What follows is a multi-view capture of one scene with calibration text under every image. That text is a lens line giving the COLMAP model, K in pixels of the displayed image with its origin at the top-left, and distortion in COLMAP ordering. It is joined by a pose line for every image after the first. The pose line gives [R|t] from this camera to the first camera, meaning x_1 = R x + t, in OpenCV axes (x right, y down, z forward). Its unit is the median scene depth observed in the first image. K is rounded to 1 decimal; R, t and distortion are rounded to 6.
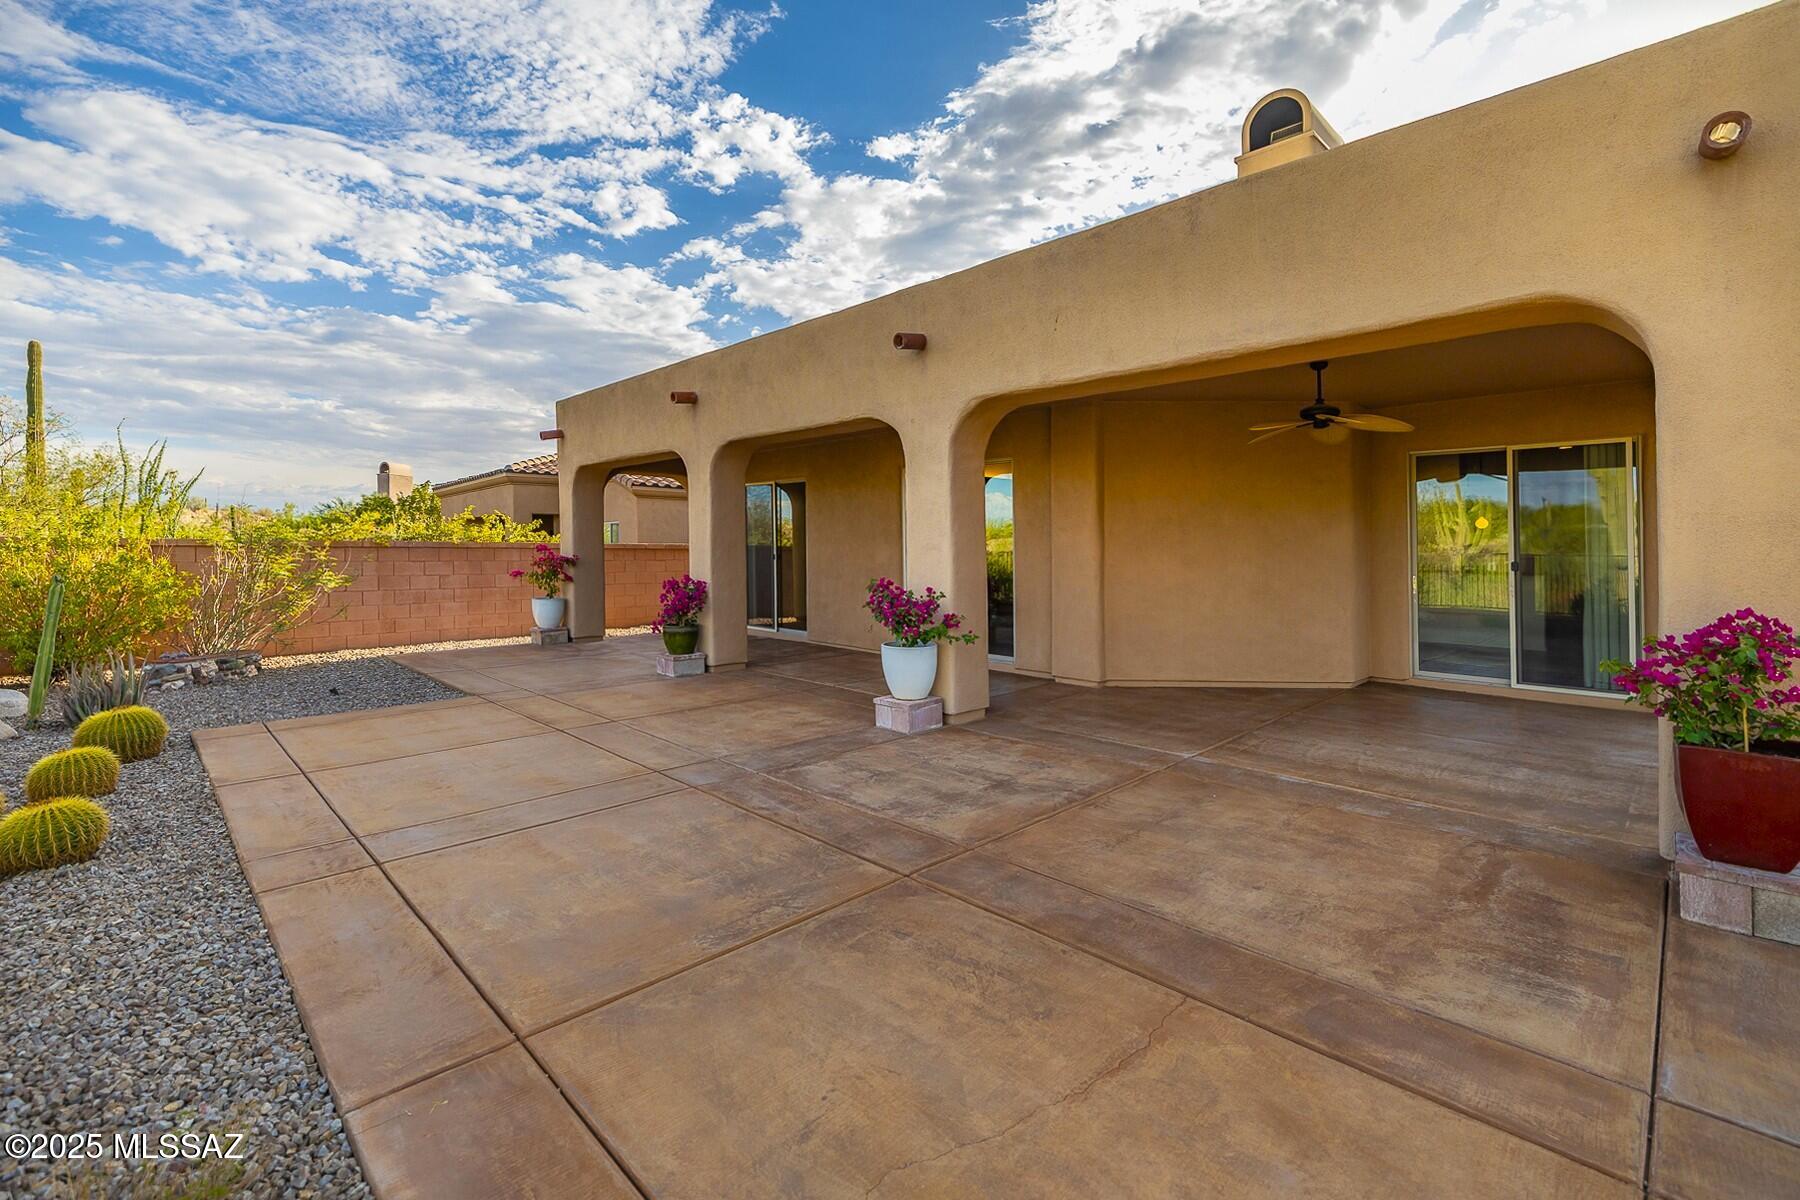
lens RADIAL K [[786.2, 0, 893.4], [0, 786.2, 548.4], [0, 0, 1]] dist [0.000646, -0.000355]
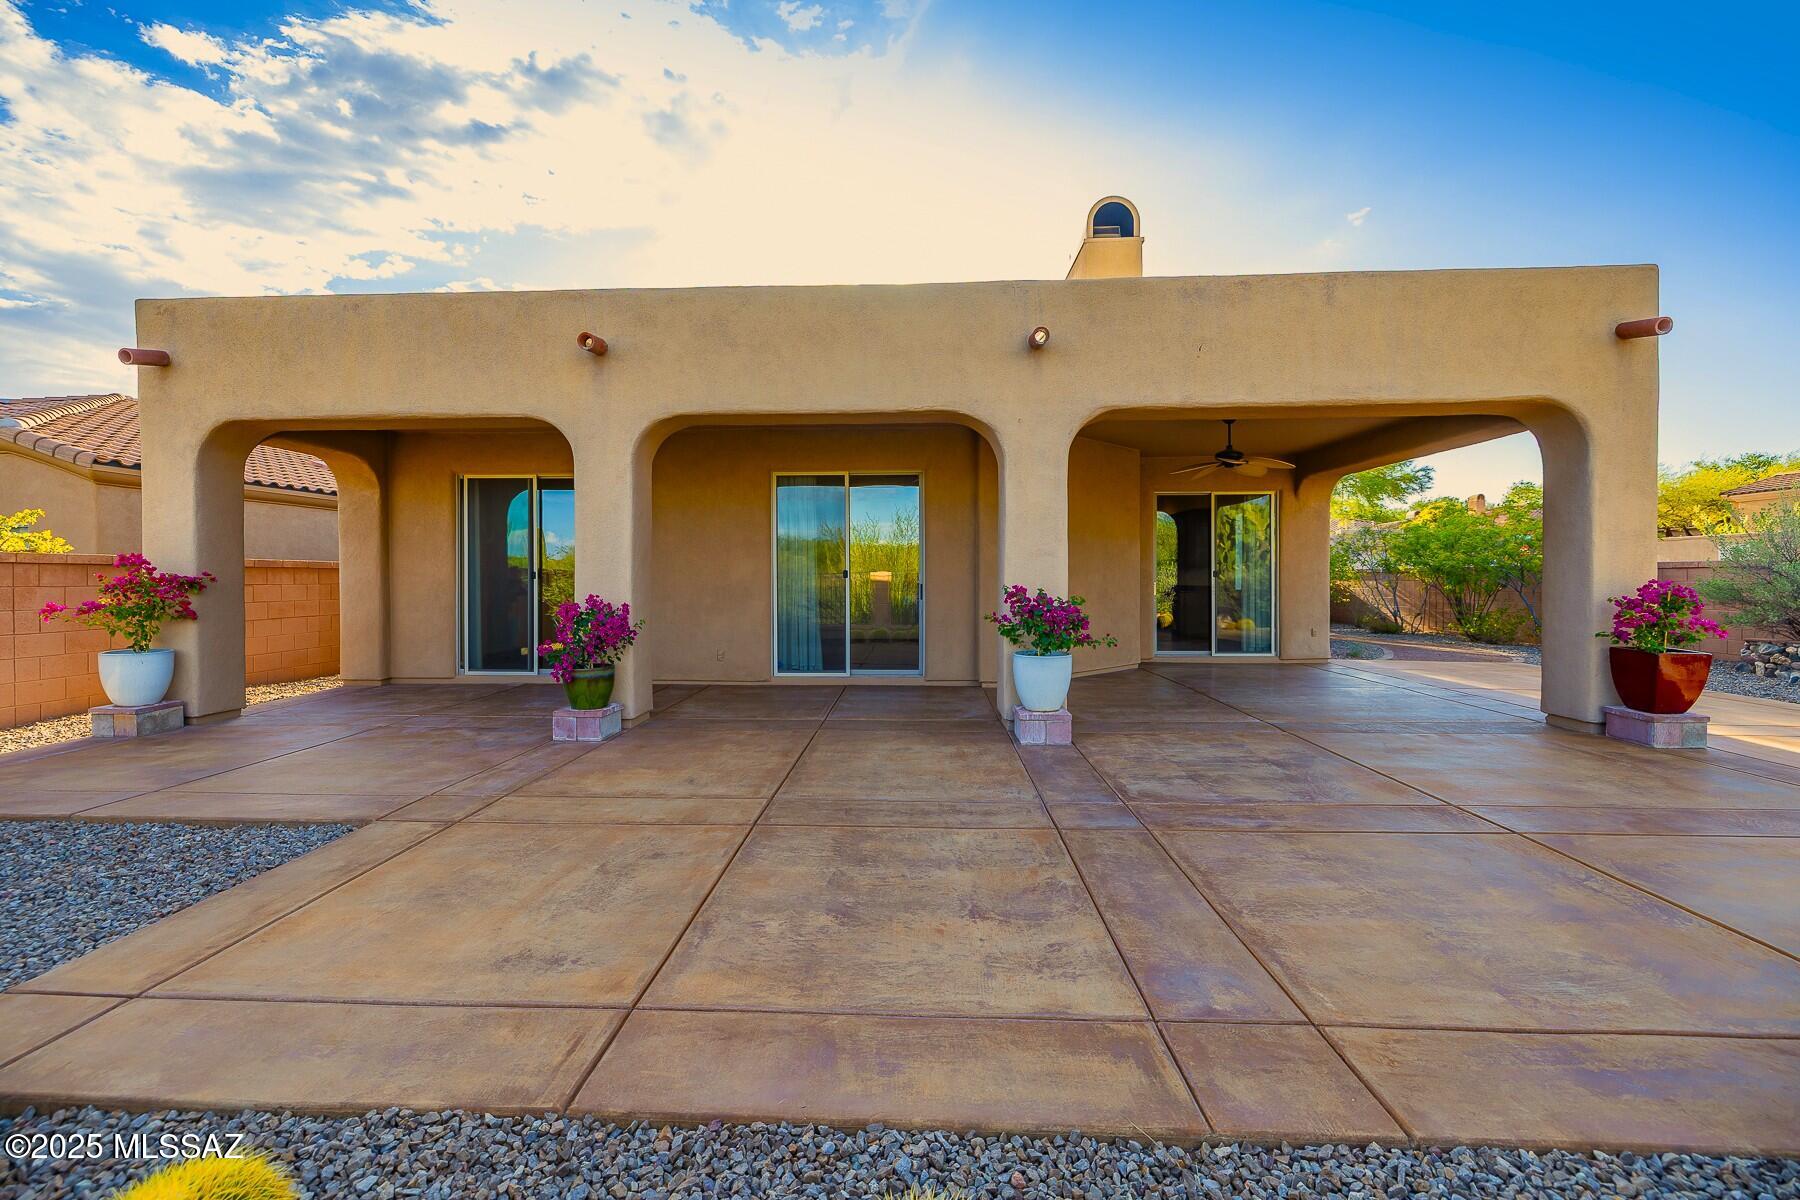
lens RADIAL K [[757.3, 0, 889.7], [0, 757.3, 582.5], [0, 0, 1]] dist [-0.005169, 0.002494]
pose [[0.732134, -0.013958, 0.681017, -0.407081], [0.007025, 0.999892, 0.012941, 0.011348], [-0.681124, -0.004691, 0.732153, 0.244761]]
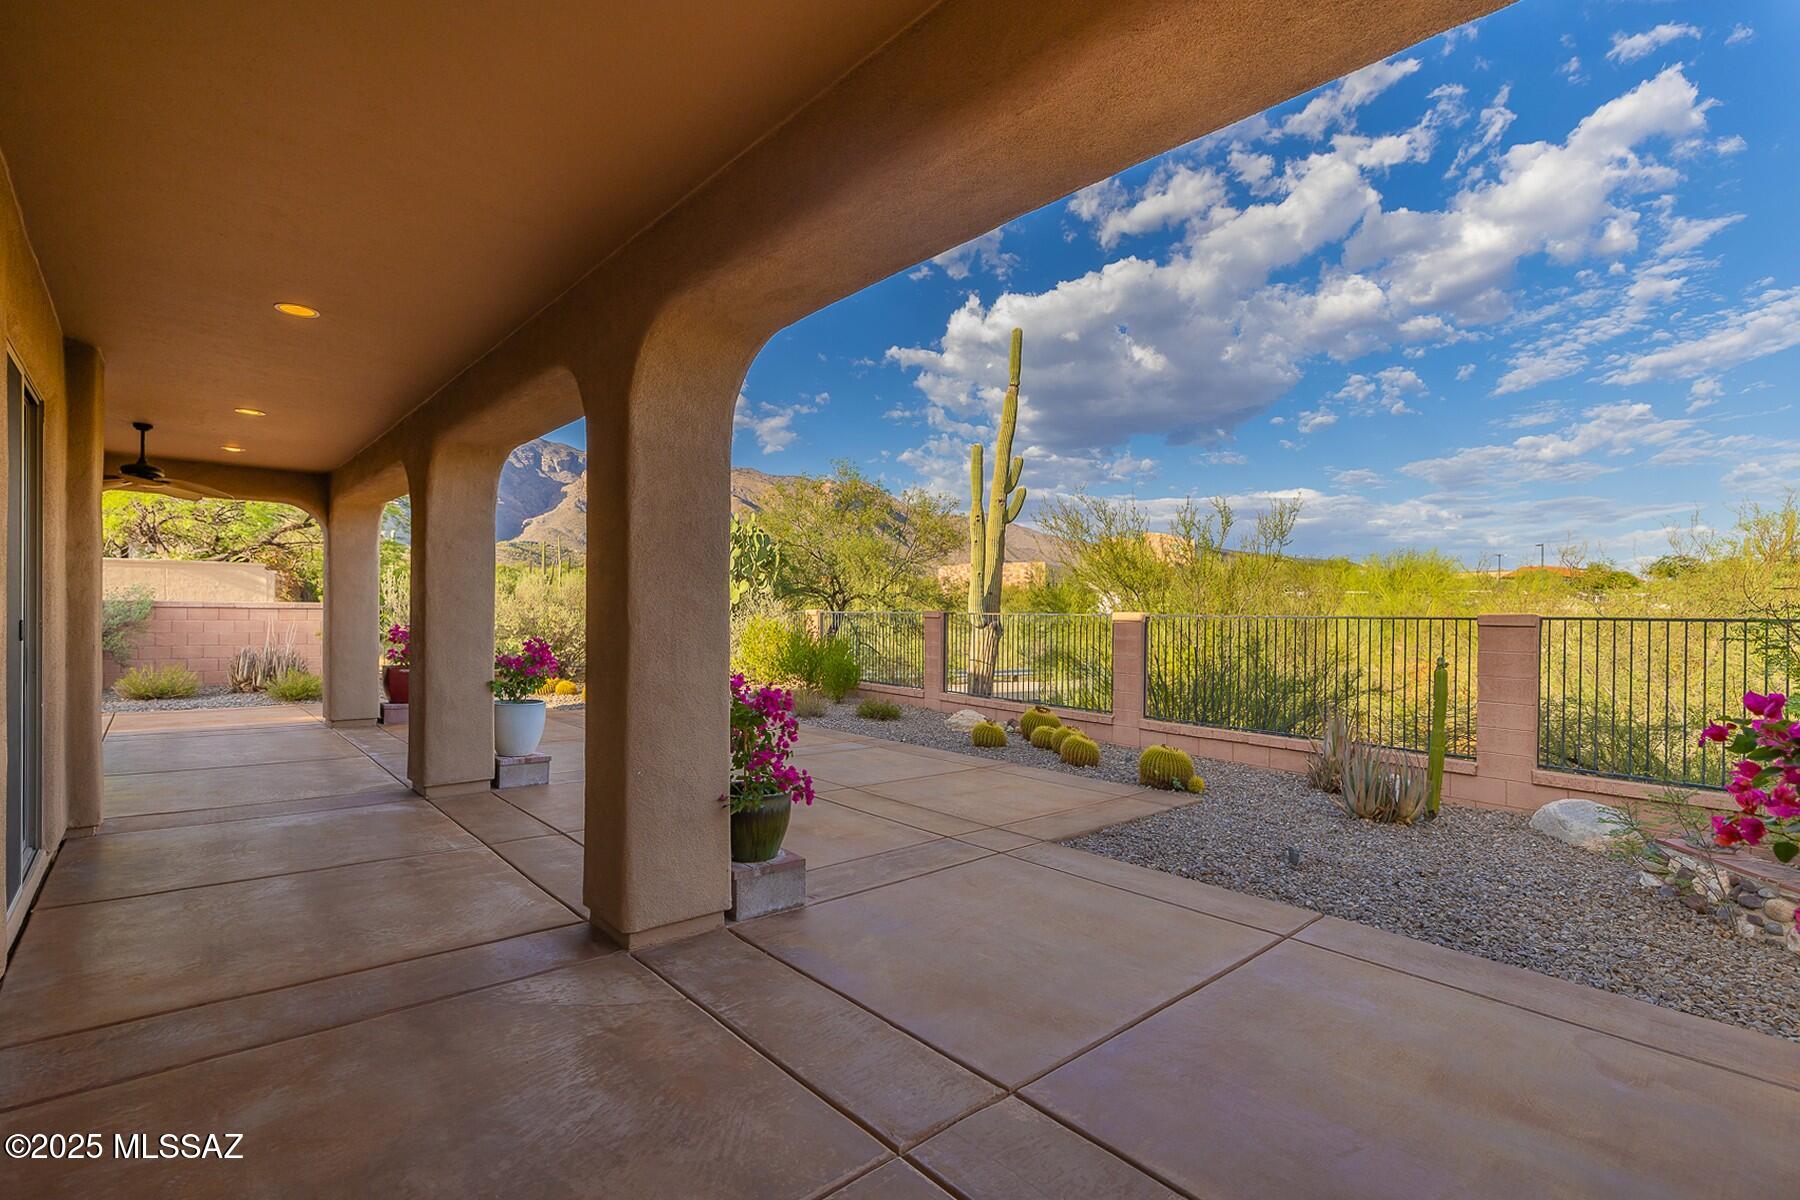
lens RADIAL K [[848.1, 0, 898.8], [0, 848.1, 599.3], [0, 0, 1]] dist [0.003214, 0.000133]
pose [[-0.999441, -0.017995, 0.028159, -0.274258], [-0.018584, 0.999611, -0.020781, 0.000300], [-0.027774, -0.021292, -0.999387, 1.133752]]
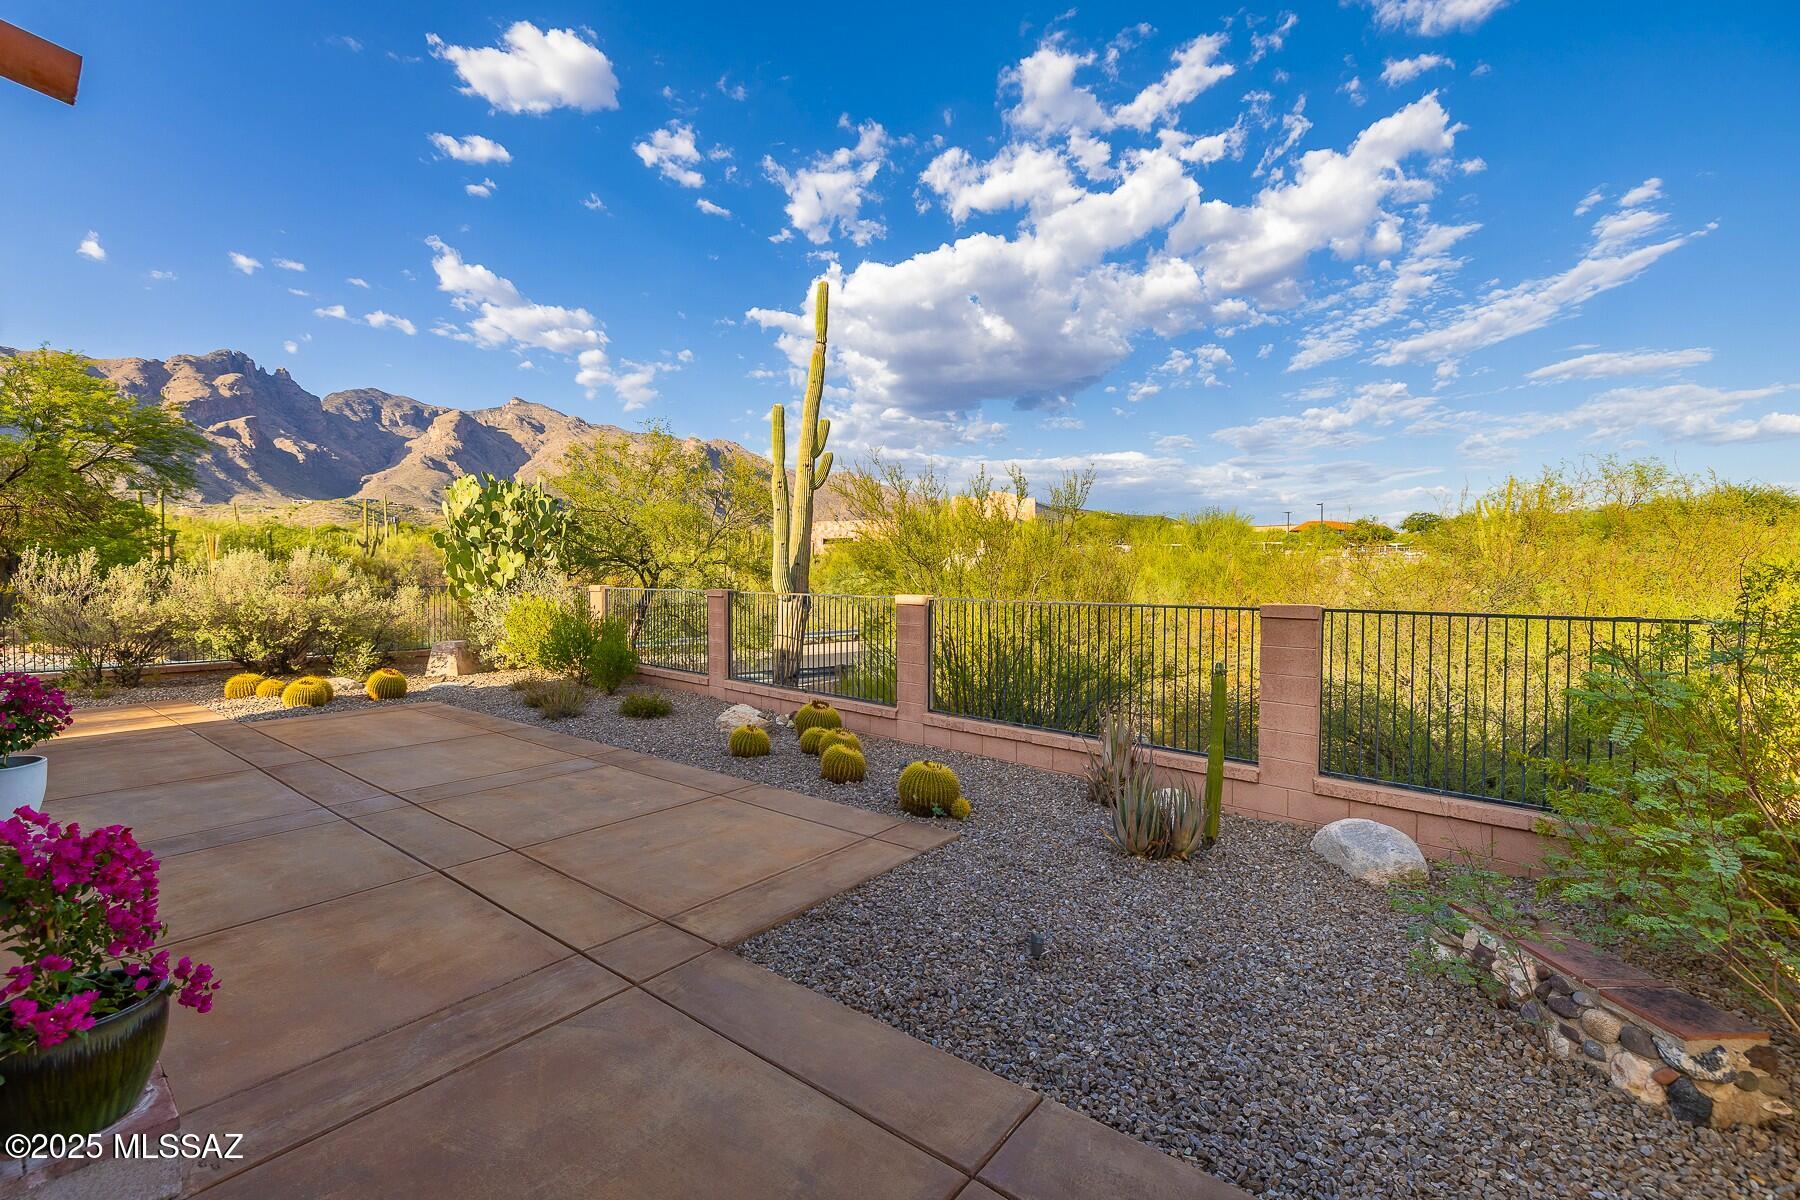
lens RADIAL K [[786.2, 0, 899.6], [0, 786.2, 597.5], [0, 0, 1]] dist [0.000646, -0.000355]
pose [[-0.991678, -0.001406, -0.128739, -0.377171], [-0.006084, 0.999335, 0.035950, -0.032113], [0.128603, 0.036434, -0.991027, 0.981182]]
